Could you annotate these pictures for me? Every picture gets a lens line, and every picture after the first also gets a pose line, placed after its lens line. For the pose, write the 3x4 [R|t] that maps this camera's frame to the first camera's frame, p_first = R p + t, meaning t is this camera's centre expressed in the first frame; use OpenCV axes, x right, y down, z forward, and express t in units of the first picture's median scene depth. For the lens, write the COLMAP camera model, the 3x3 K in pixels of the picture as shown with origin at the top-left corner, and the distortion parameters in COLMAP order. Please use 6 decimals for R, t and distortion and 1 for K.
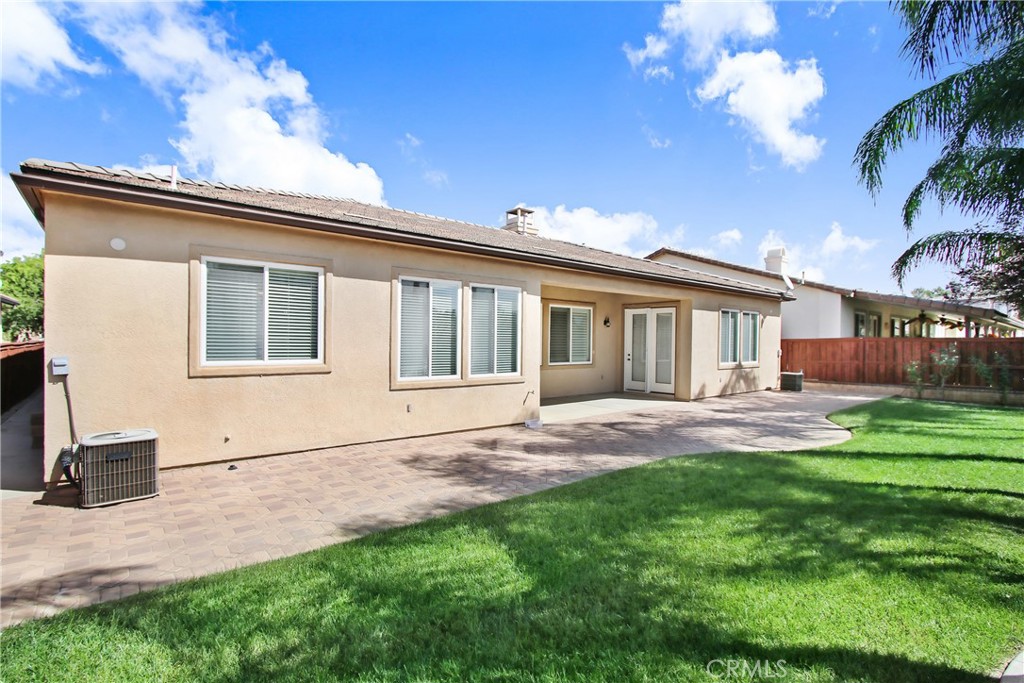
lens RADIAL K [[491.1, 0, 497.9], [0, 491.1, 341.0], [0, 0, 1]] dist [-0.012365, -0.000408]
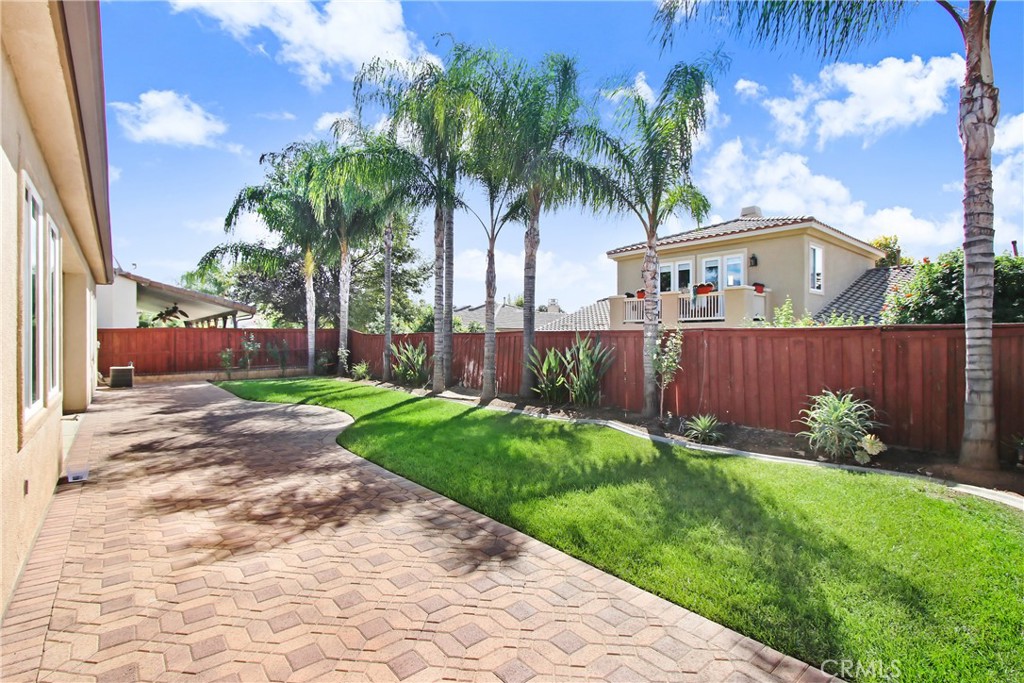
lens RADIAL K [[494.5, 0, 512.0], [0, 494.5, 341.5], [0, 0, 1]] dist [-0.000054, 0.000023]
pose [[-0.032508, -0.020633, 0.999258, -0.360881], [0.002035, 0.999783, 0.020710, 0.001017], [-0.999469, 0.002707, -0.032459, 0.347899]]
